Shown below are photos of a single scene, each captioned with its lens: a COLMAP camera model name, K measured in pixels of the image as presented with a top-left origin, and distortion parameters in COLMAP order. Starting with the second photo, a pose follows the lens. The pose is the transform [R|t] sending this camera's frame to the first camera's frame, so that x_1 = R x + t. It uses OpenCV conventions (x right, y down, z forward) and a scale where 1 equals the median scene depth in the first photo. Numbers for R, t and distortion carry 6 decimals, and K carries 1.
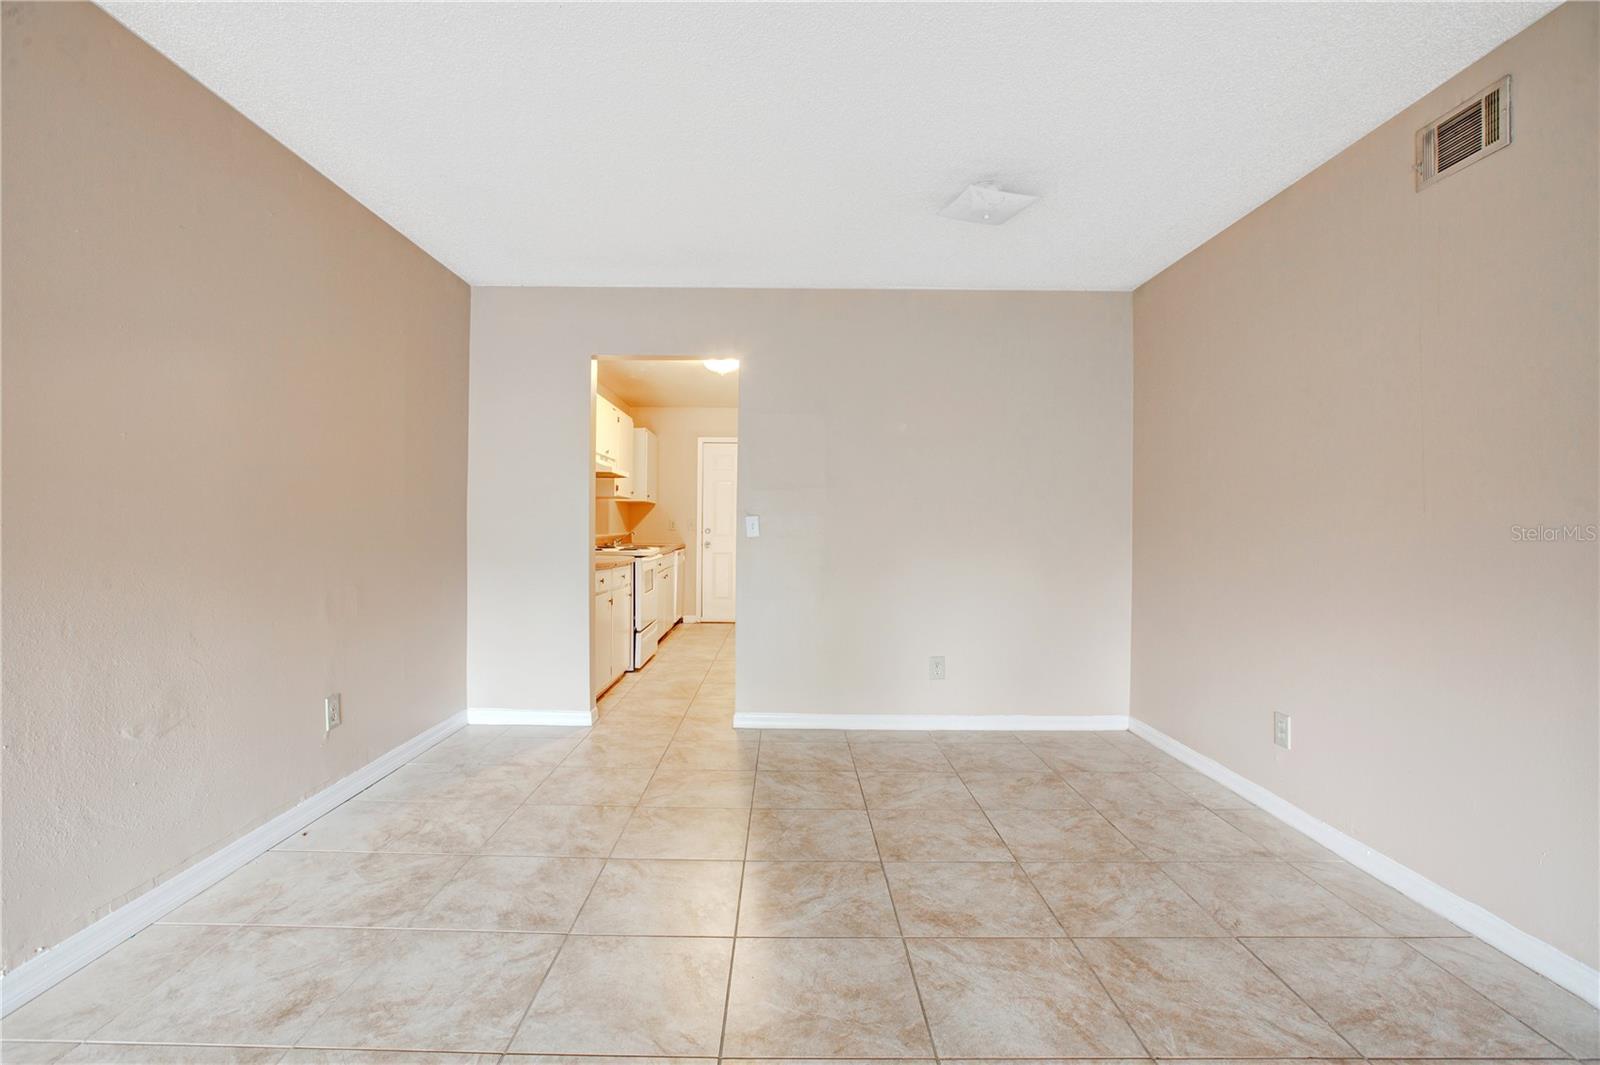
lens RADIAL K [[743.1, 0, 780.4], [0, 743.1, 526.7], [0, 0, 1]] dist [-0.052281, 0.020565]
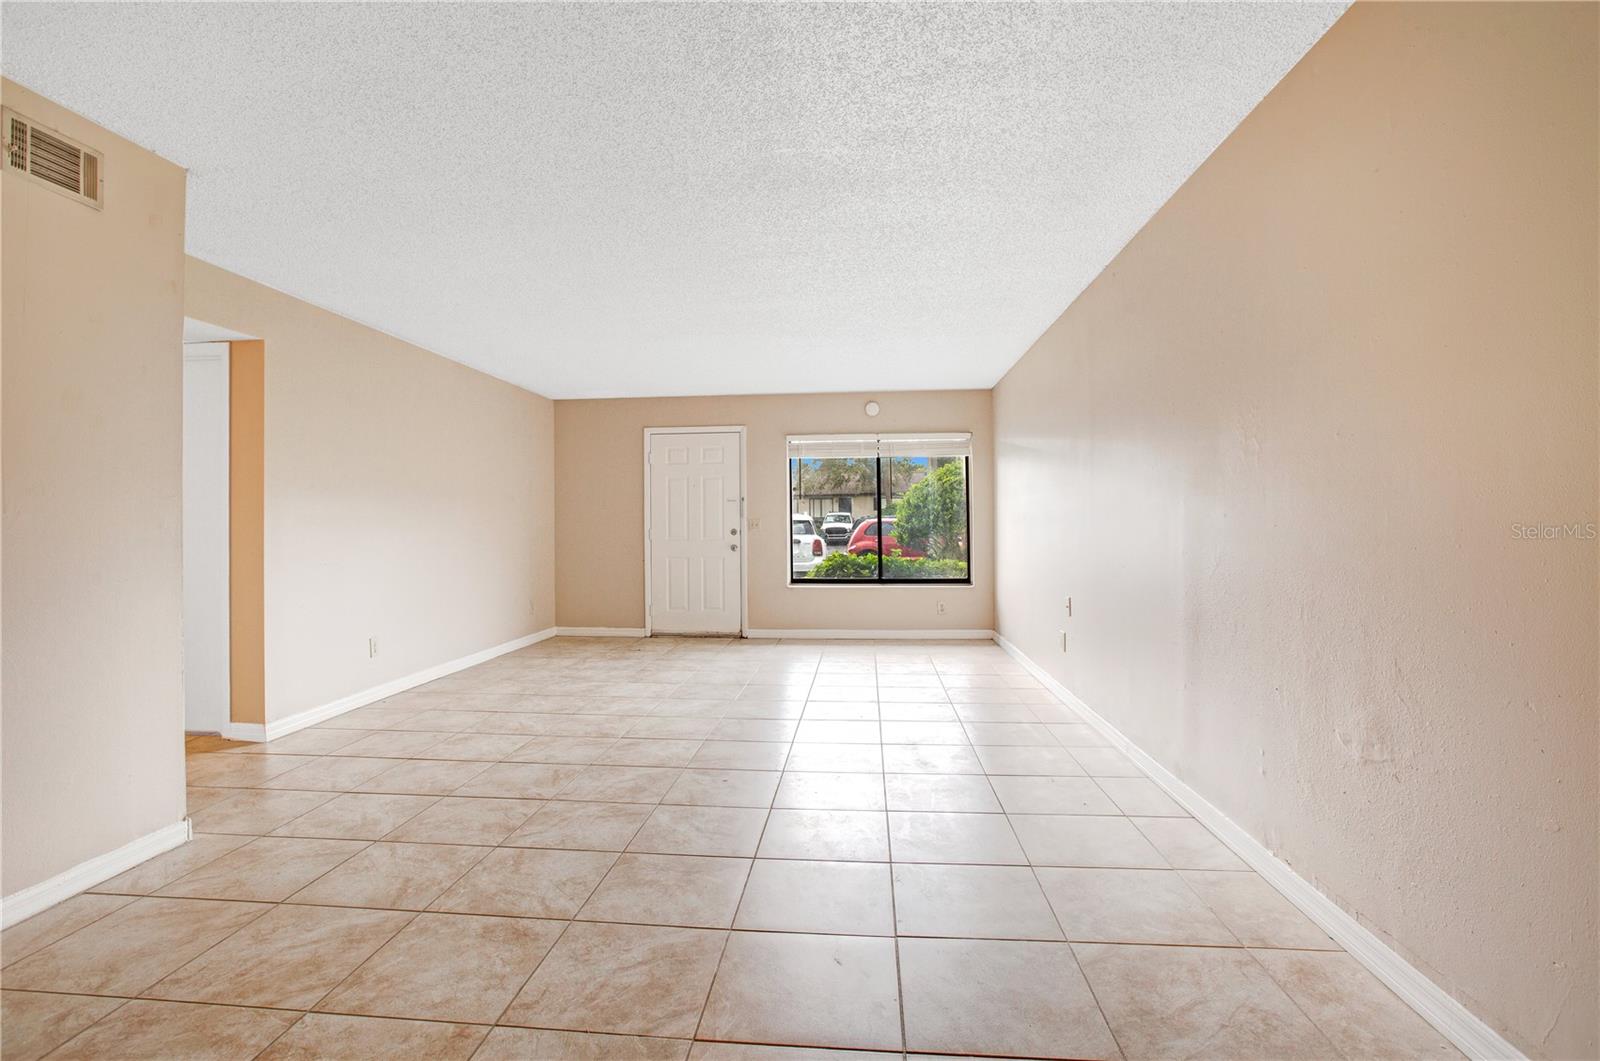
lens RADIAL K [[775.2, 0, 796.7], [0, 775.2, 516.0], [0, 0, 1]] dist [-0.055913, 0.000593]
pose [[-0.996649, 0.001780, 0.081783, -0.168913], [0.000961, 0.999949, -0.010045, -0.004285], [-0.081797, -0.009932, -0.996600, 1.431649]]
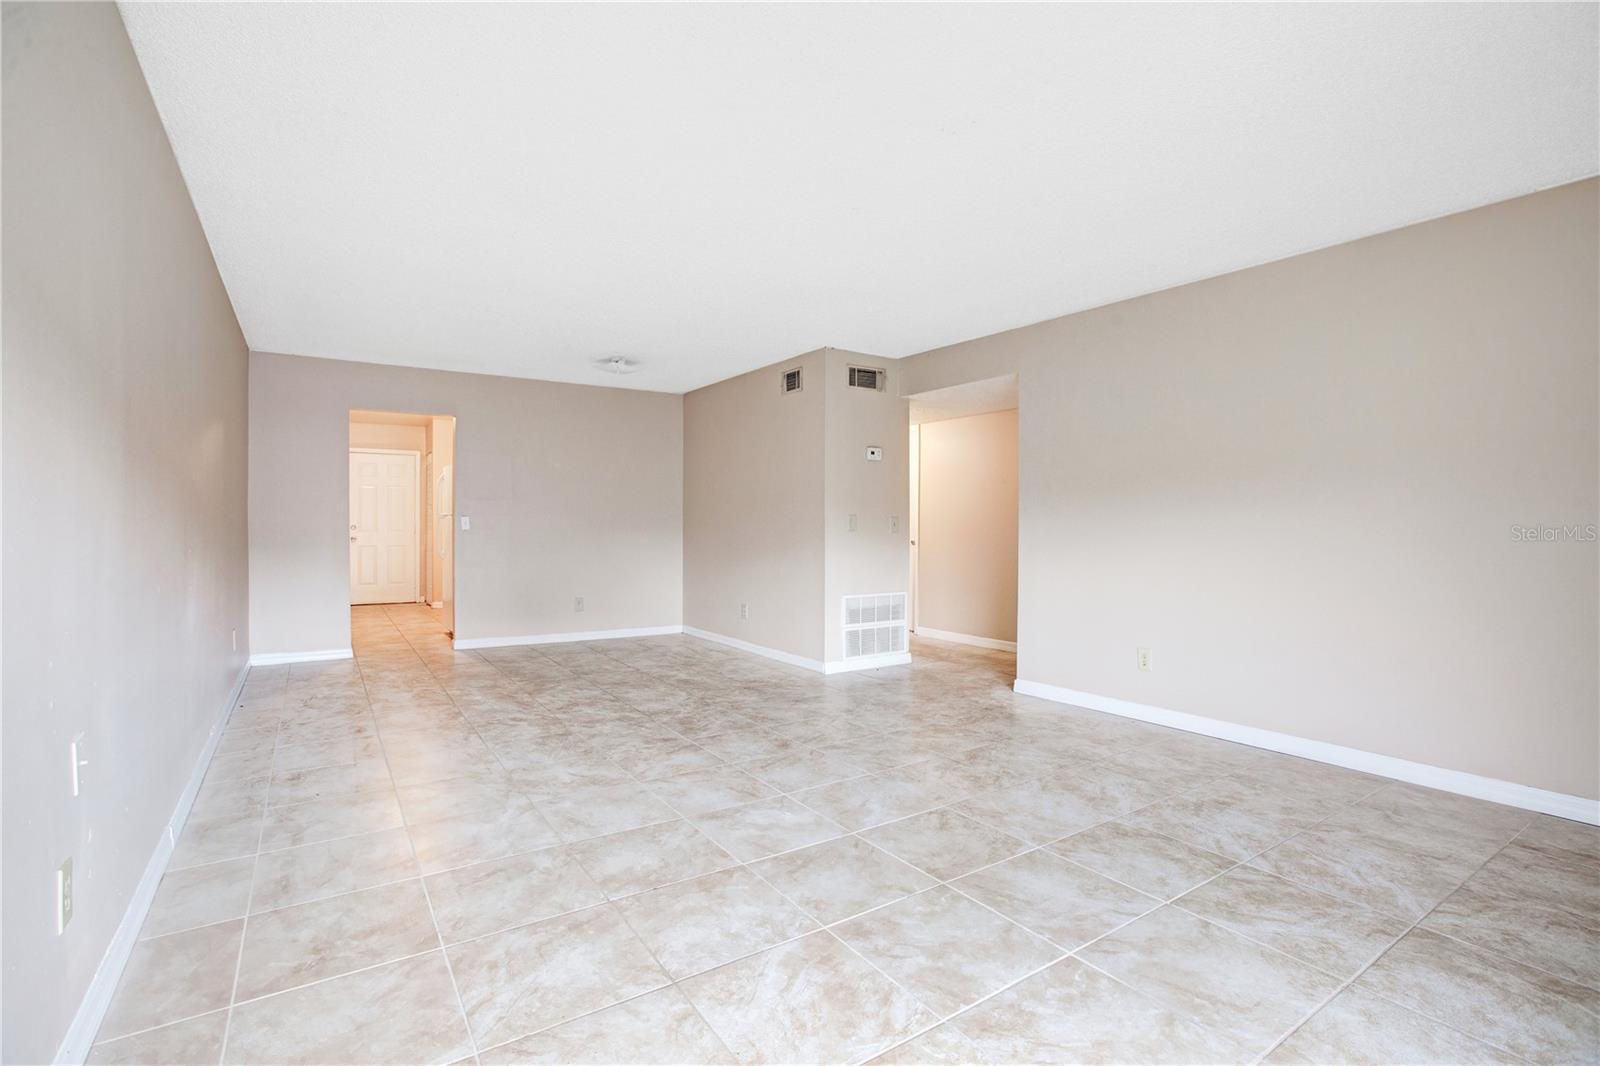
lens RADIAL K [[743.1, 0, 780.4], [0, 743.1, 527.2], [0, 0, 1]] dist [-0.052281, 0.020565]
pose [[0.841105, -0.009002, 0.540796, -0.463042], [0.004374, 0.999942, 0.009842, -0.005678], [-0.540854, -0.005913, 0.841096, -1.000180]]
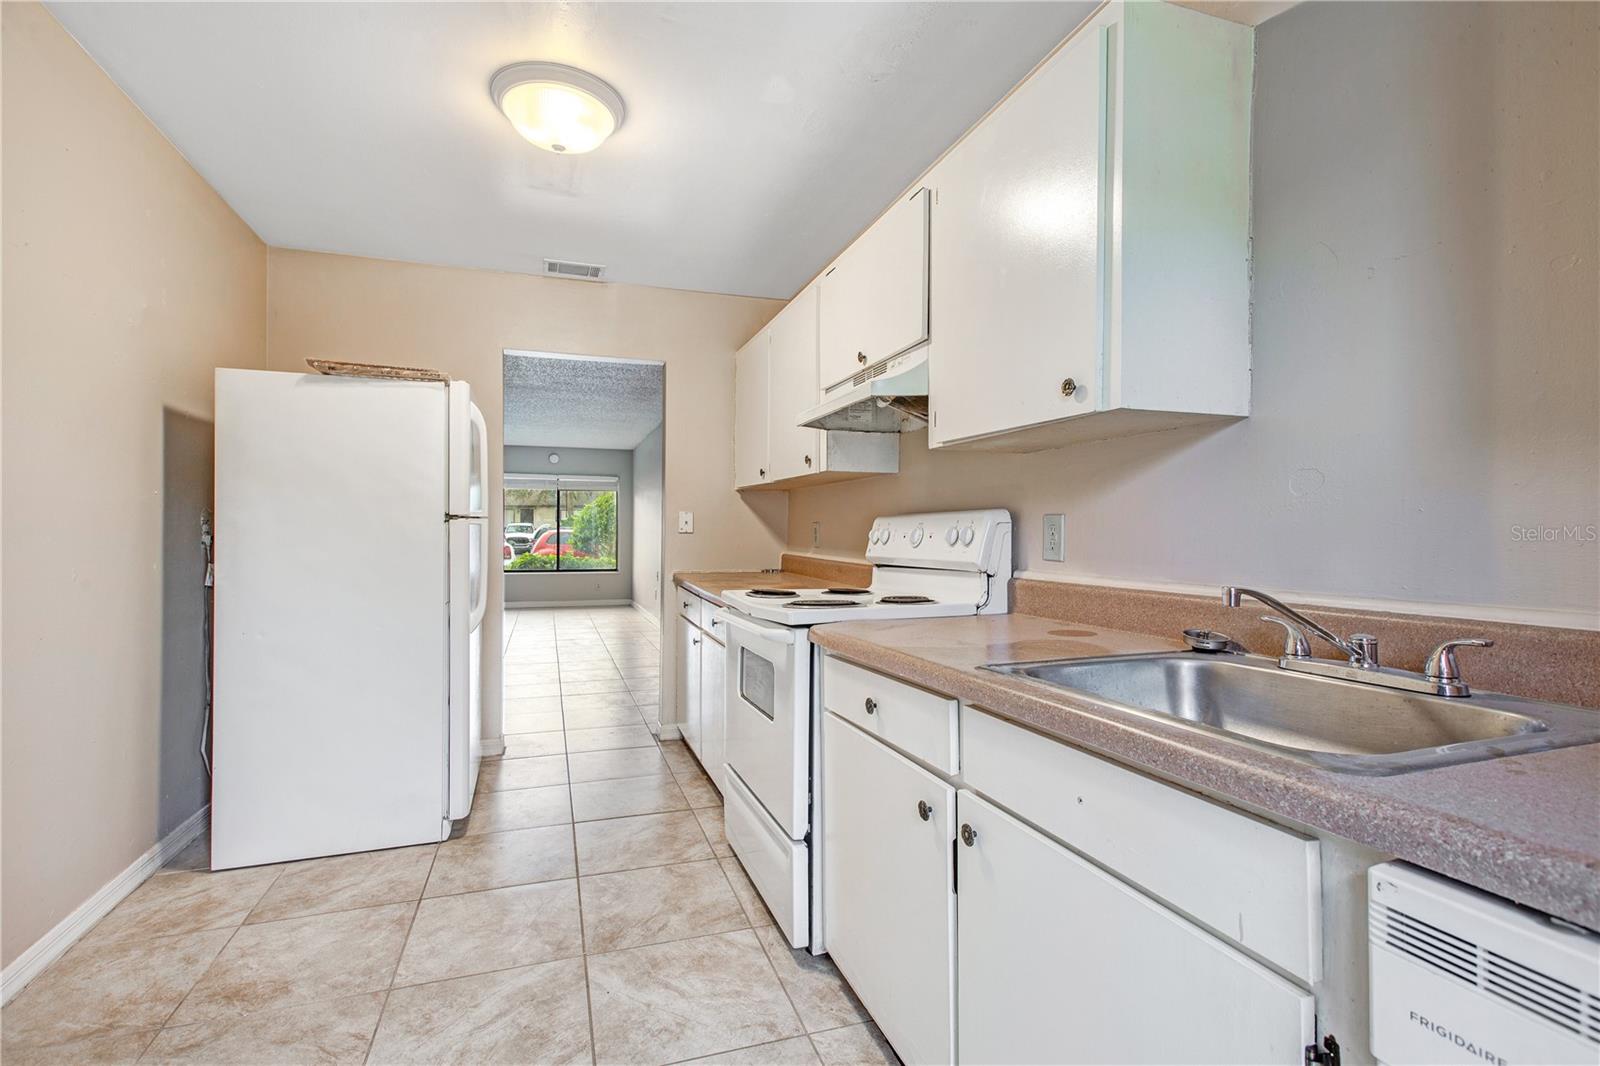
lens RADIAL K [[743.1, 0, 780.4], [0, 743.1, 527.2], [0, 0, 1]] dist [-0.052281, 0.020565]
pose [[-0.951648, -0.010548, -0.307011, -0.151758], [-0.007404, 0.999908, -0.011404, -0.001928], [0.307103, -0.008580, -0.951638, 2.843035]]
